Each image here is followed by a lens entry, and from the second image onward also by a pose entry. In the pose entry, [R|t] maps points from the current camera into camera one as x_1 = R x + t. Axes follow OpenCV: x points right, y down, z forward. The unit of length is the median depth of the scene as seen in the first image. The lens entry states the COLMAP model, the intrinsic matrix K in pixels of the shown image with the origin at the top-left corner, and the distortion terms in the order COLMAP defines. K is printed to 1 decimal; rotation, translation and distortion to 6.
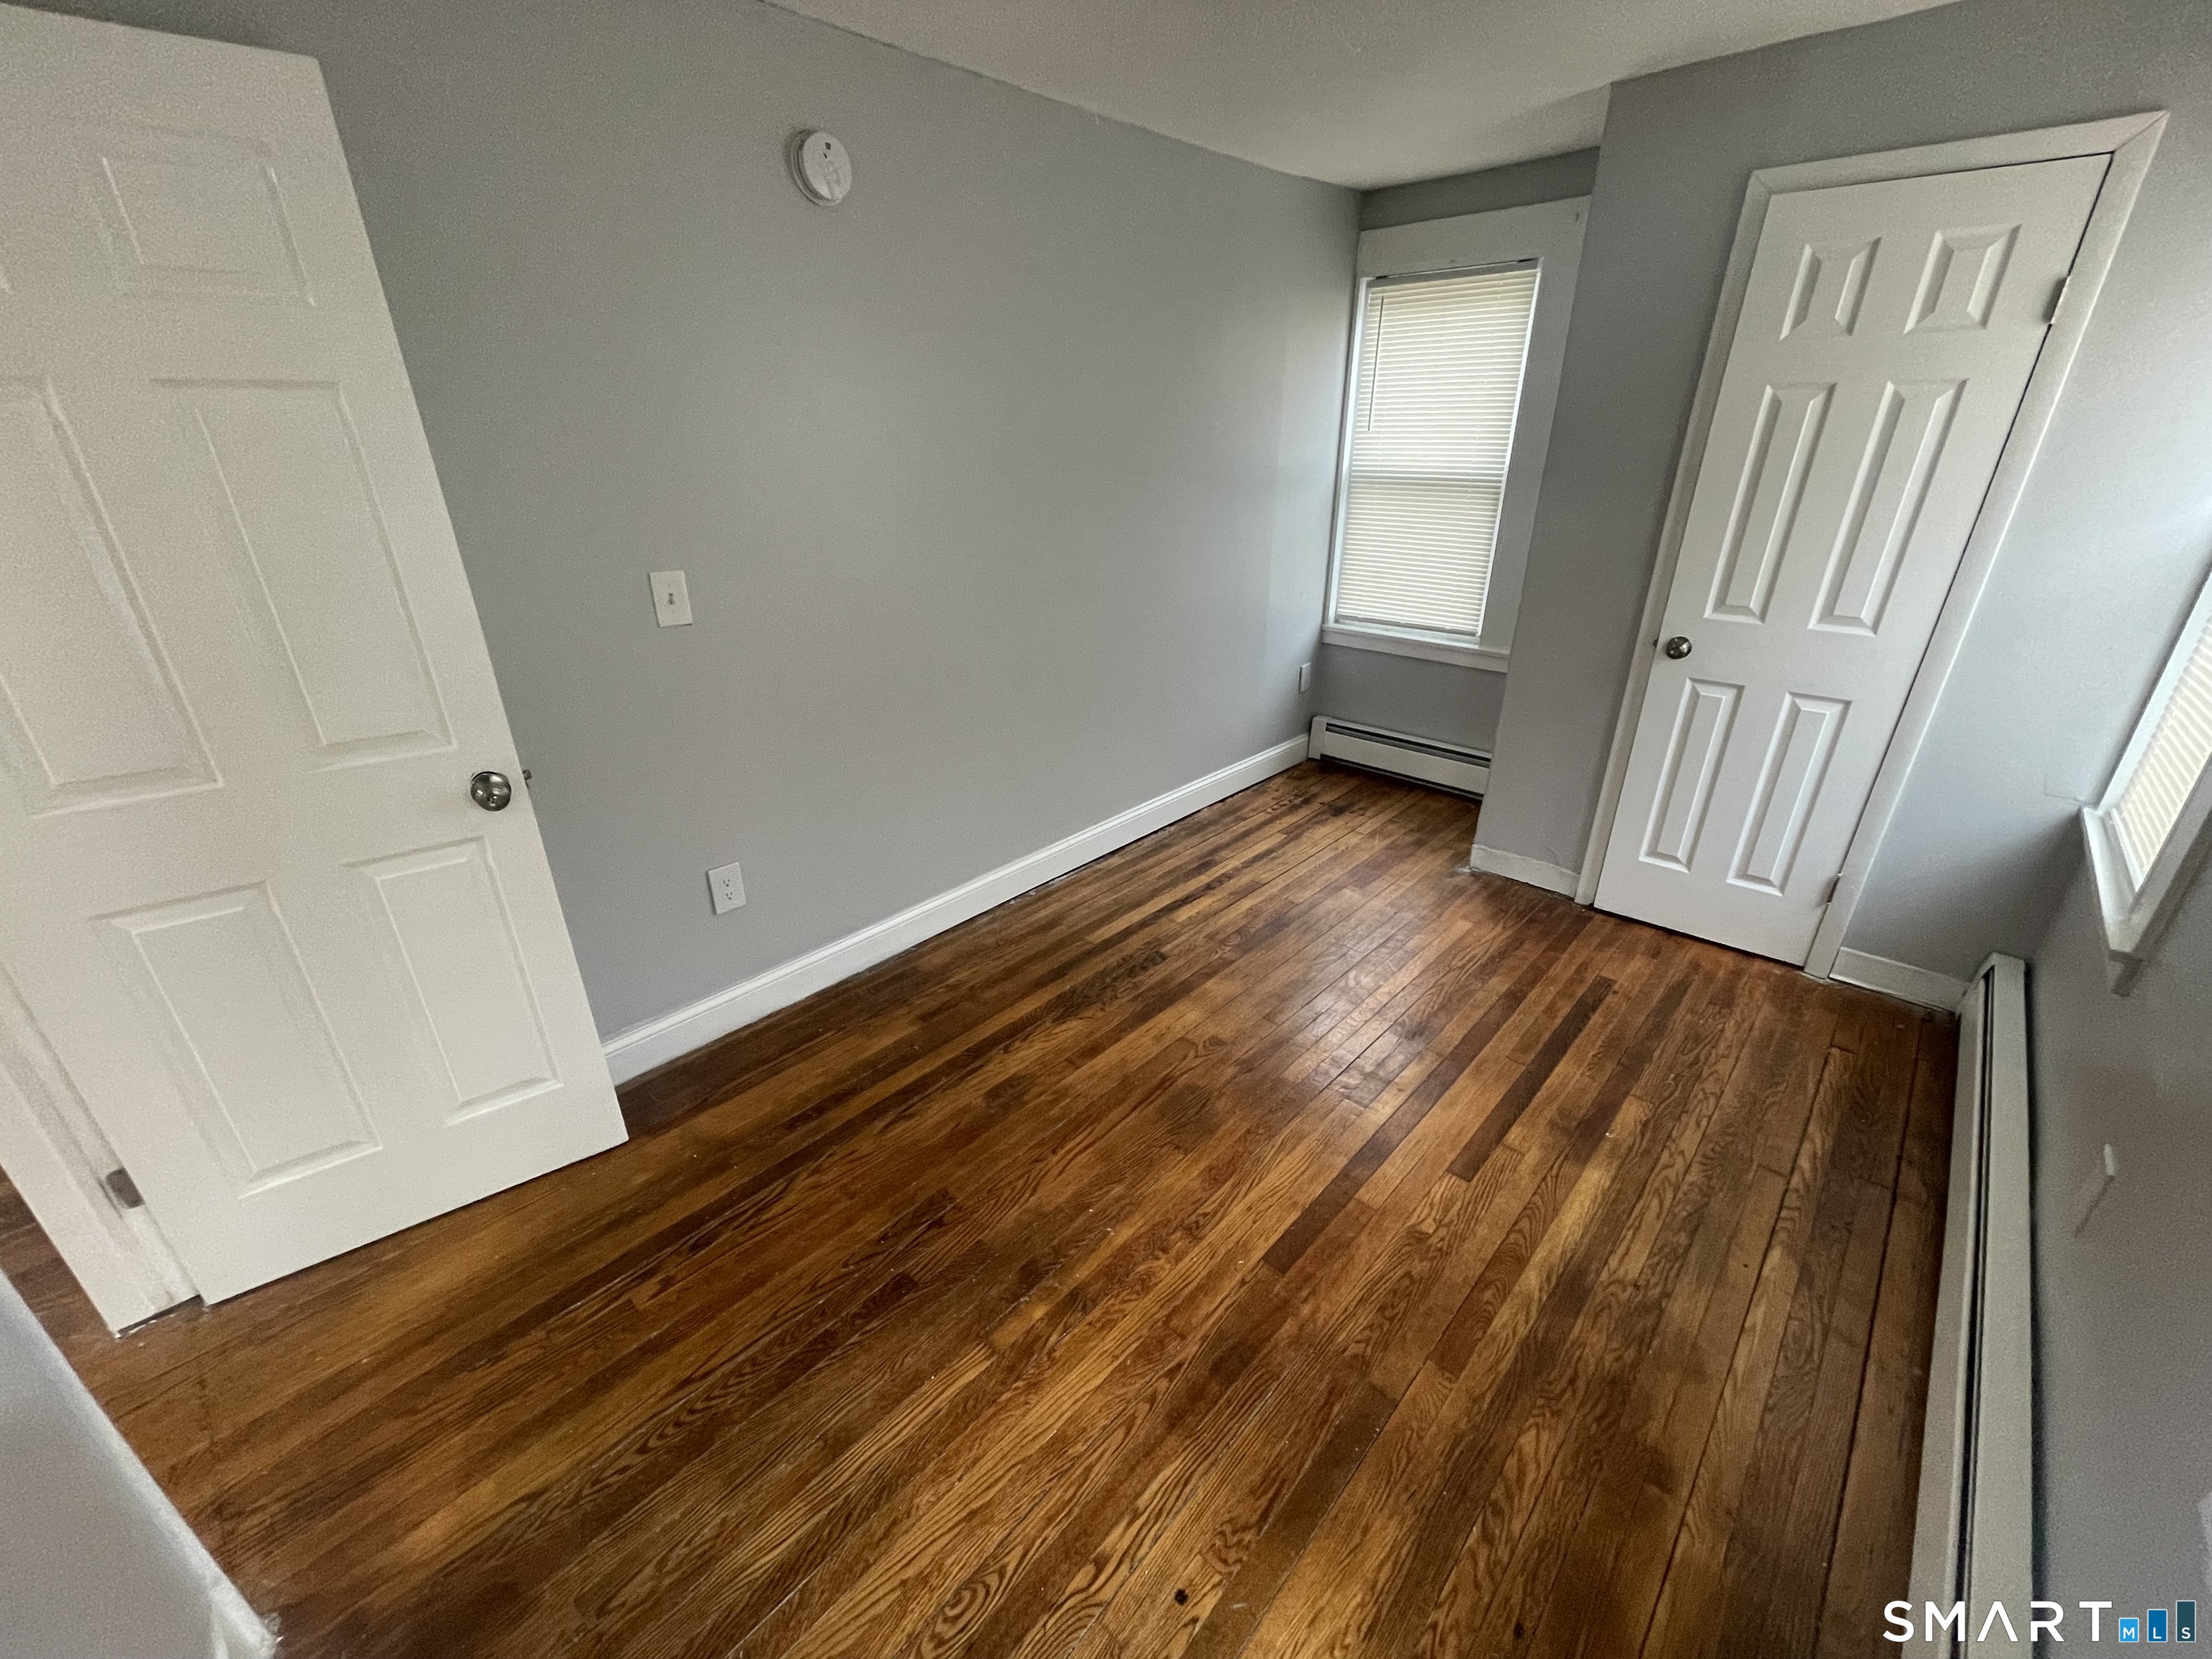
lens RADIAL K [[896.8, 0, 1097.4], [0, 896.8, 830.9], [0, 0, 1]] dist [0.002552, -0.000603]
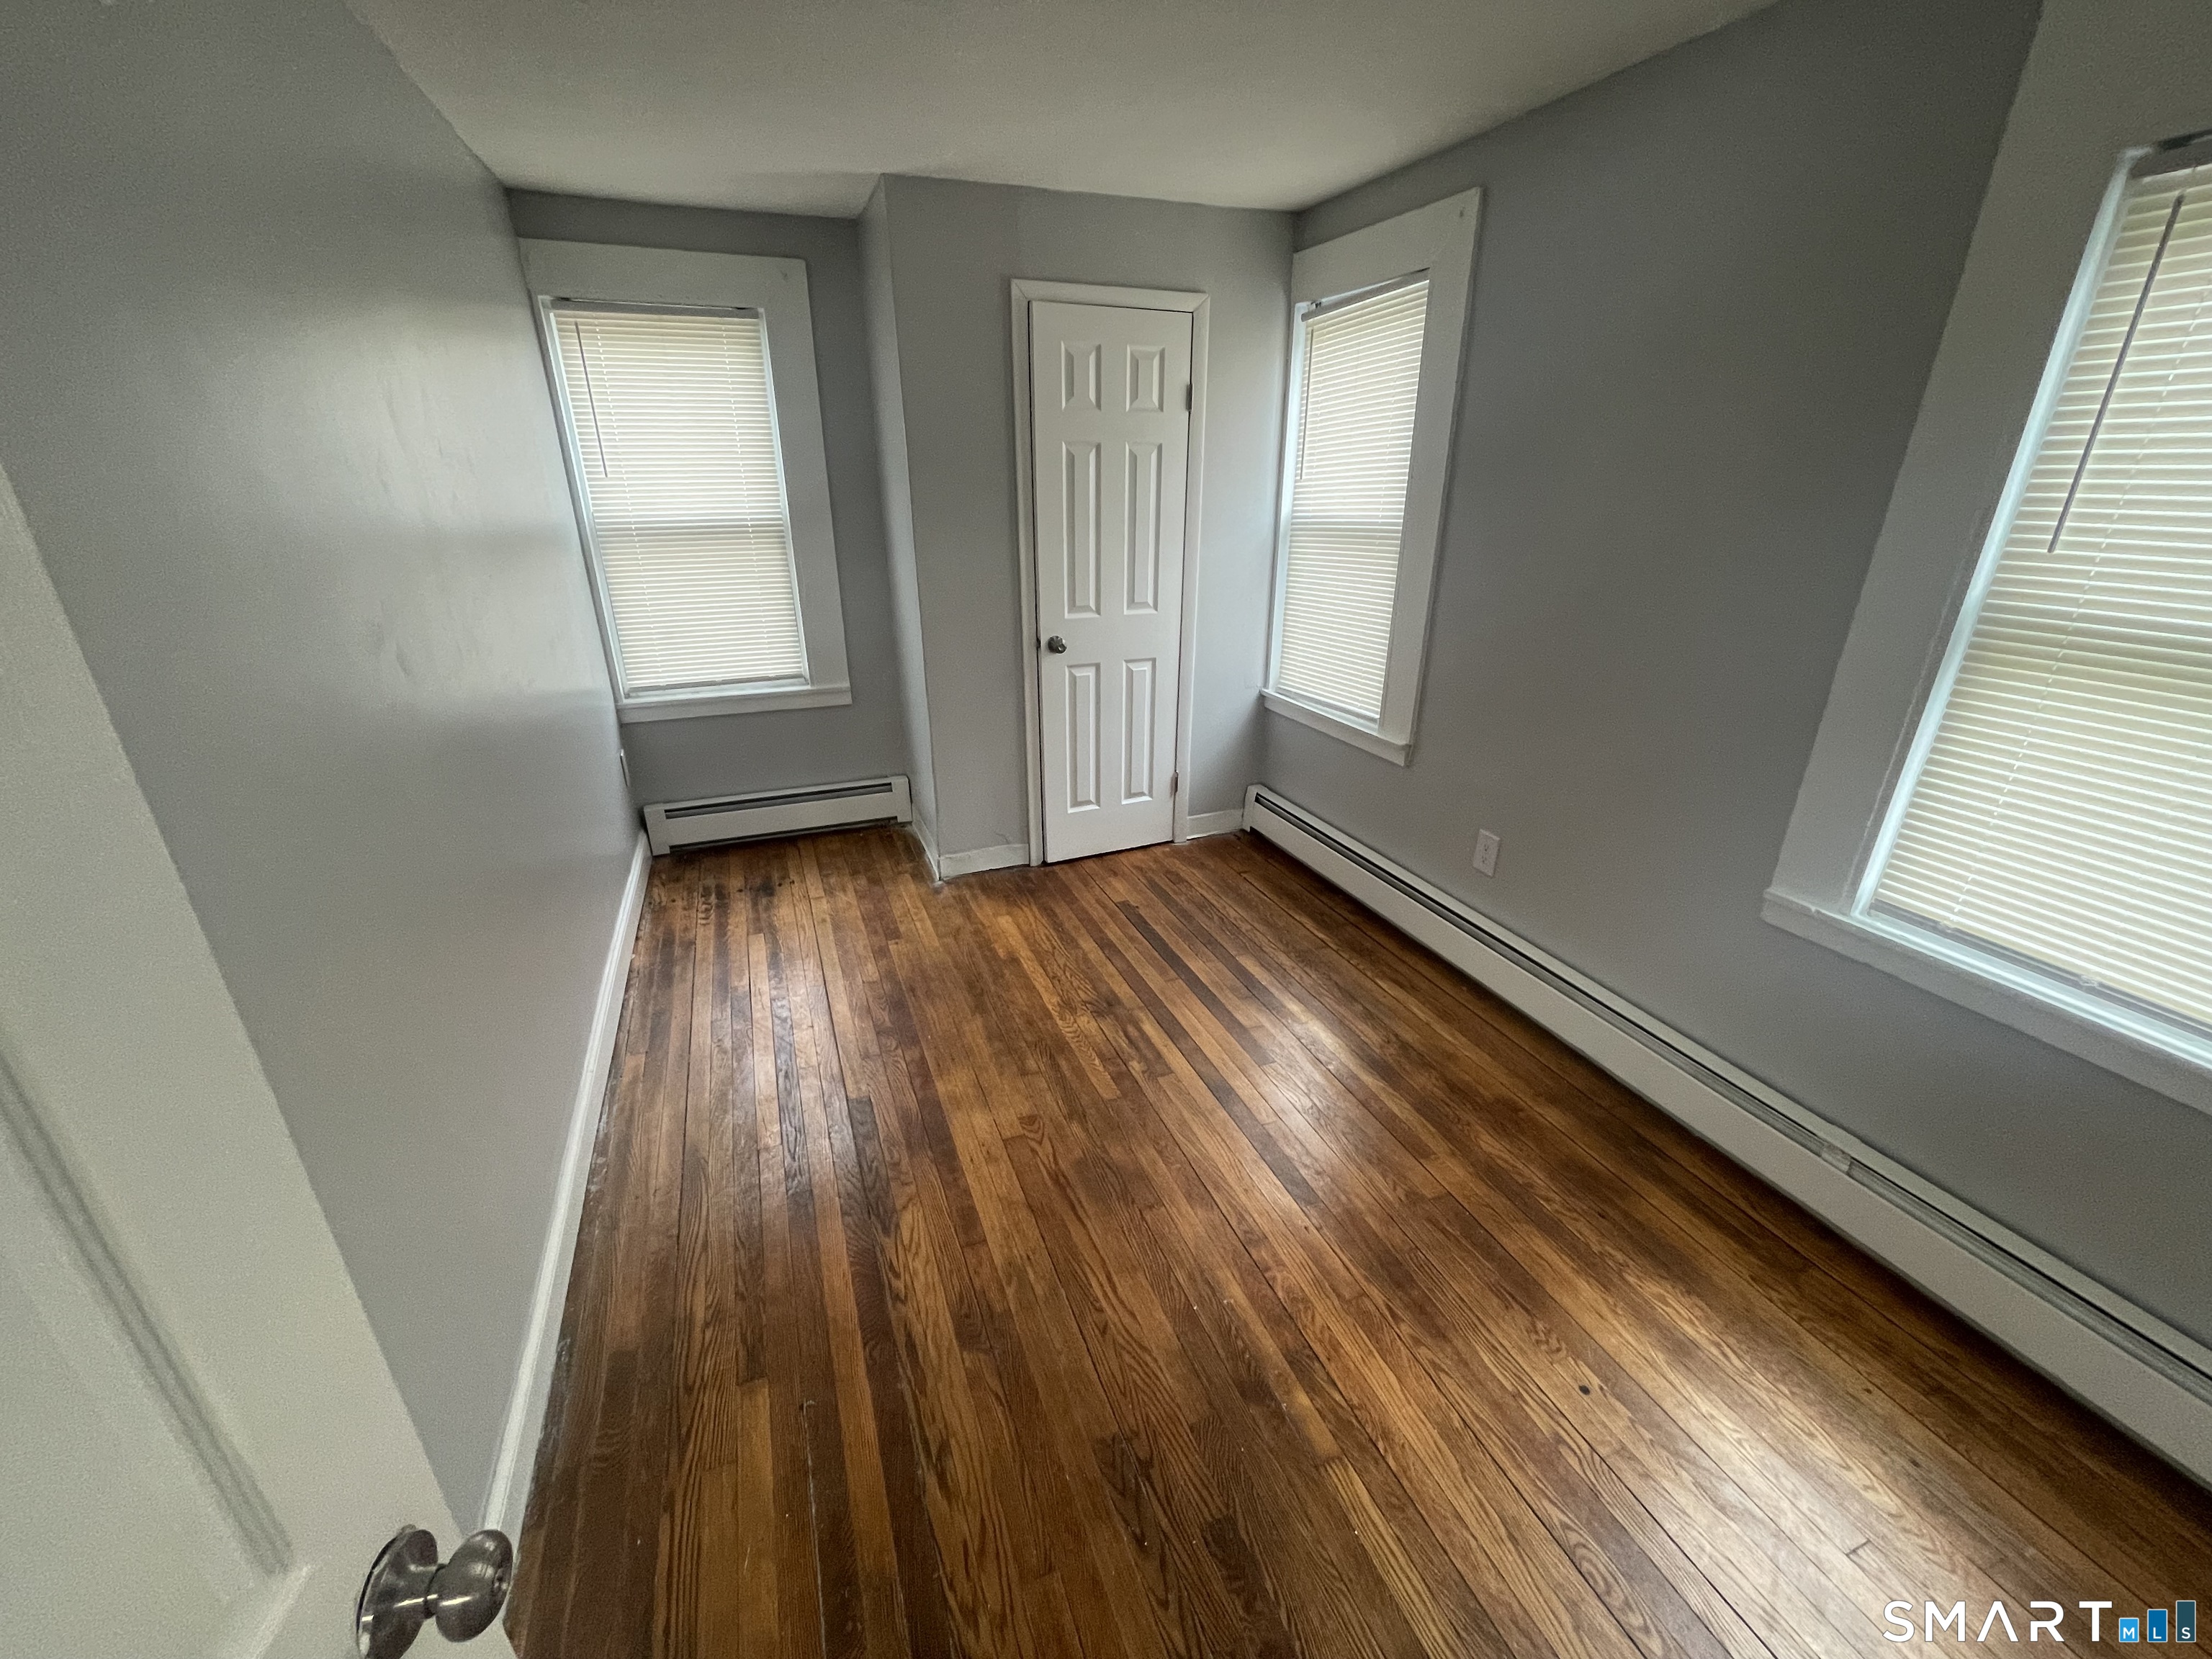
lens RADIAL K [[893.9, 0, 1101.0], [0, 893.9, 838.8], [0, 0, 1]] dist [-0.014995, 0.016578]
pose [[0.429551, -0.348519, 0.833079, -0.518204], [0.368763, 0.909799, 0.190474, -0.187097], [-0.824318, 0.225390, 0.519326, 0.385327]]
